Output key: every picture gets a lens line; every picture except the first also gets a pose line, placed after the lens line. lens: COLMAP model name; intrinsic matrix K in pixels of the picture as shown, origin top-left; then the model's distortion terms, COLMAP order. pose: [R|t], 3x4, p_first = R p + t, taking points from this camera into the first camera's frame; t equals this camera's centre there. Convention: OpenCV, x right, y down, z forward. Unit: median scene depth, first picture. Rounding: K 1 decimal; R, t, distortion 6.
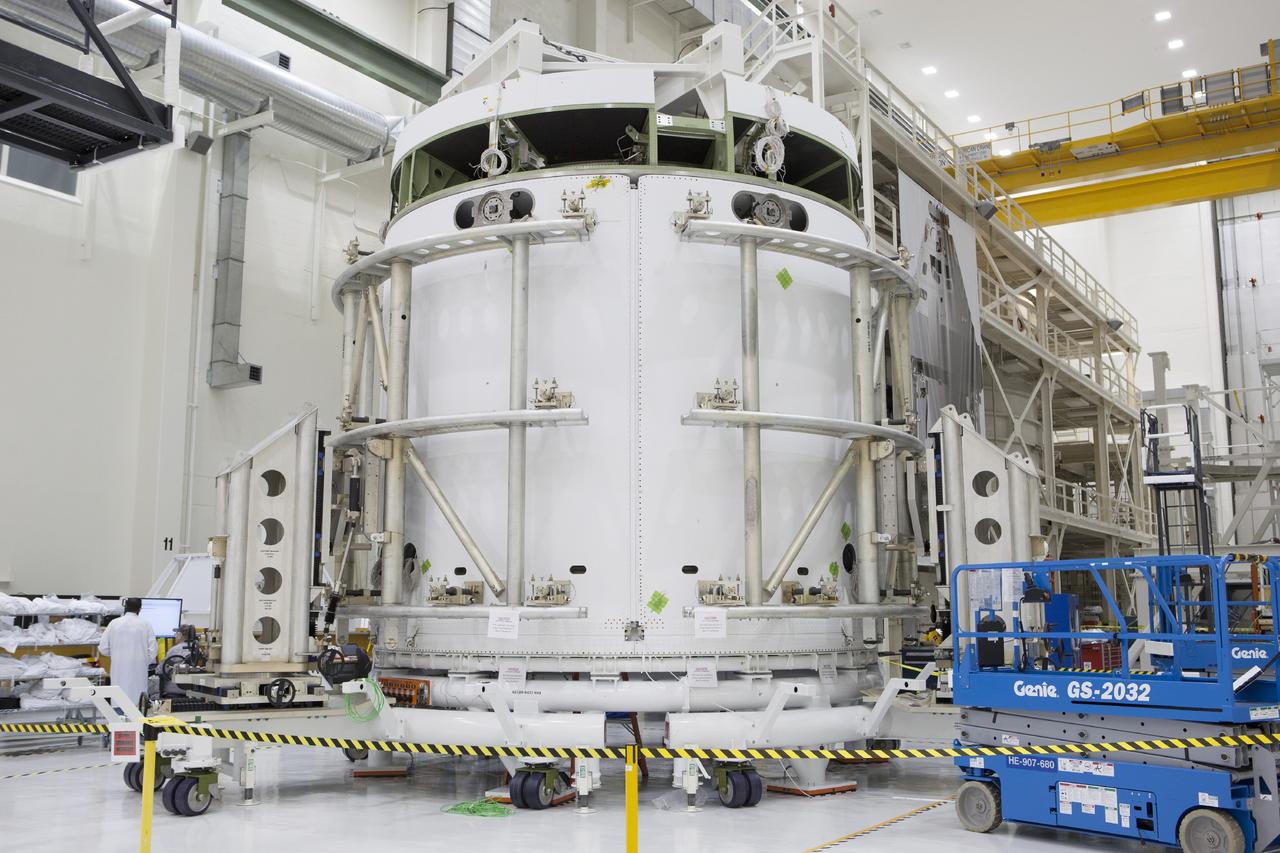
lens RADIAL K [[1188.7, 0, 640.0], [0, 1188.7, 426.5], [0, 0, 1]] dist [-0.035350, 0.011144]
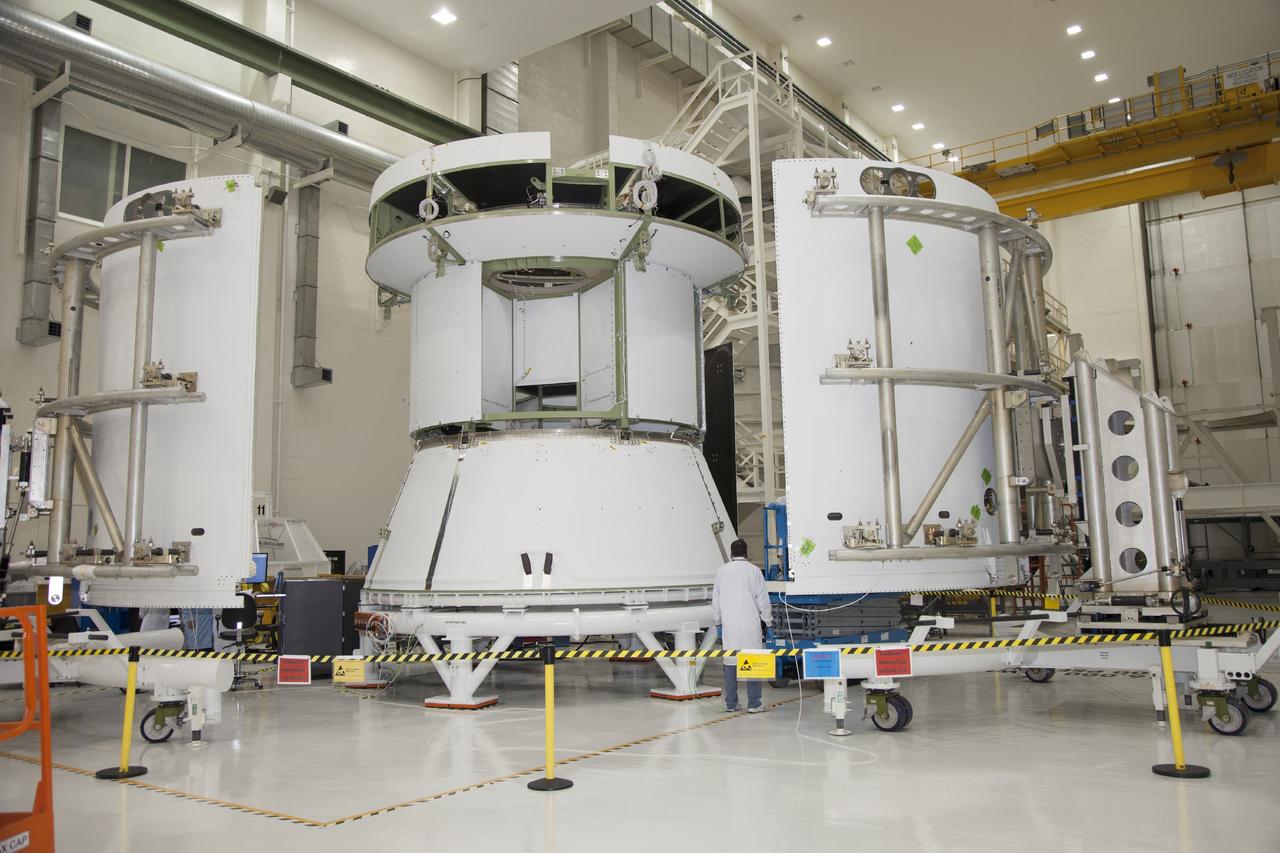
lens RADIAL K [[963.2, 0, 640.0], [0, 963.2, 426.5], [0, 0, 1]] dist [-0.072291, 0.056308]
pose [[0.998441, -0.025099, -0.049862, 0.146477], [0.026139, 0.999452, 0.020320, -0.004190], [0.049325, -0.021591, 0.998549, -0.024070]]
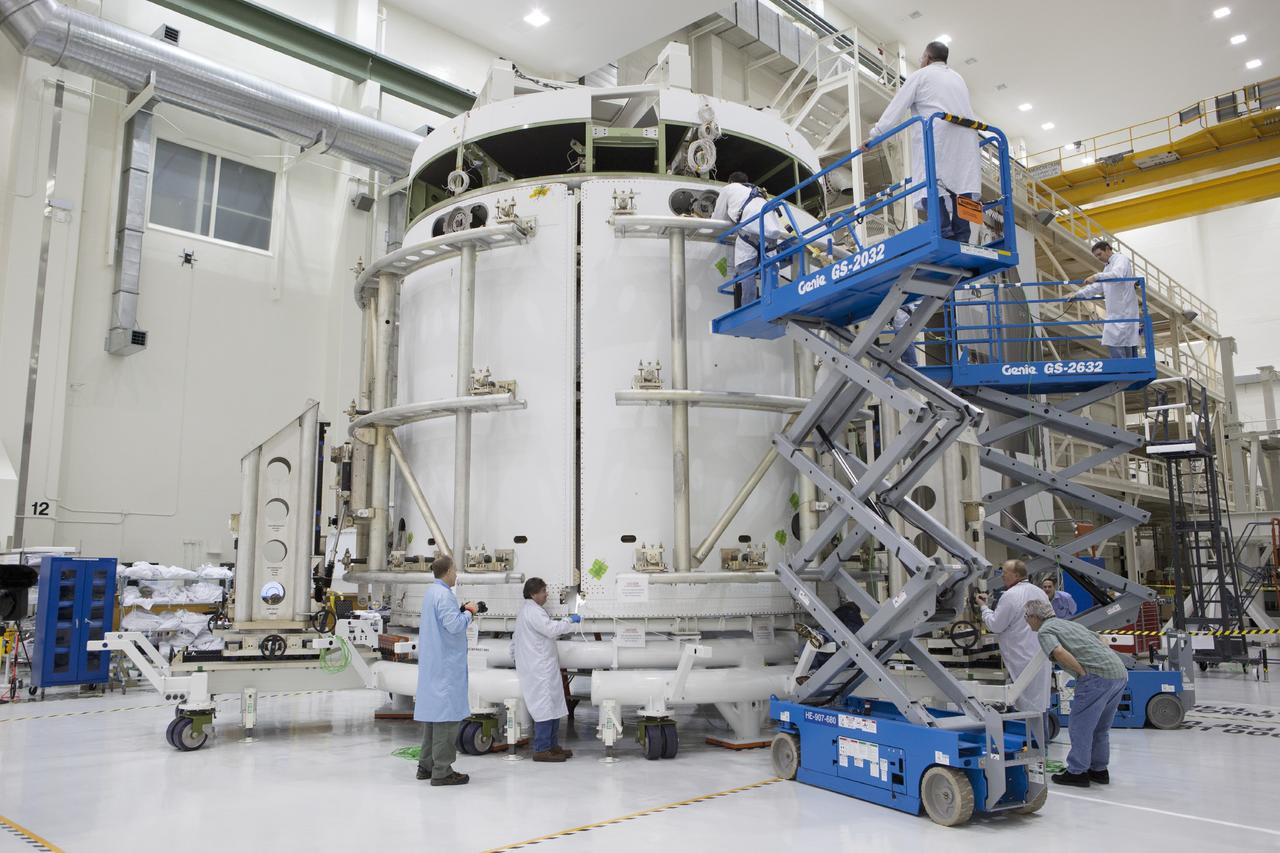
lens RADIAL K [[963.2, 0, 640.0], [0, 963.2, 426.5], [0, 0, 1]] dist [-0.072291, 0.056308]
pose [[0.984093, -0.030078, -0.175092, 0.197439], [0.030312, 0.999540, -0.001342, 0.017676], [0.175052, -0.003986, 0.984551, 0.124121]]
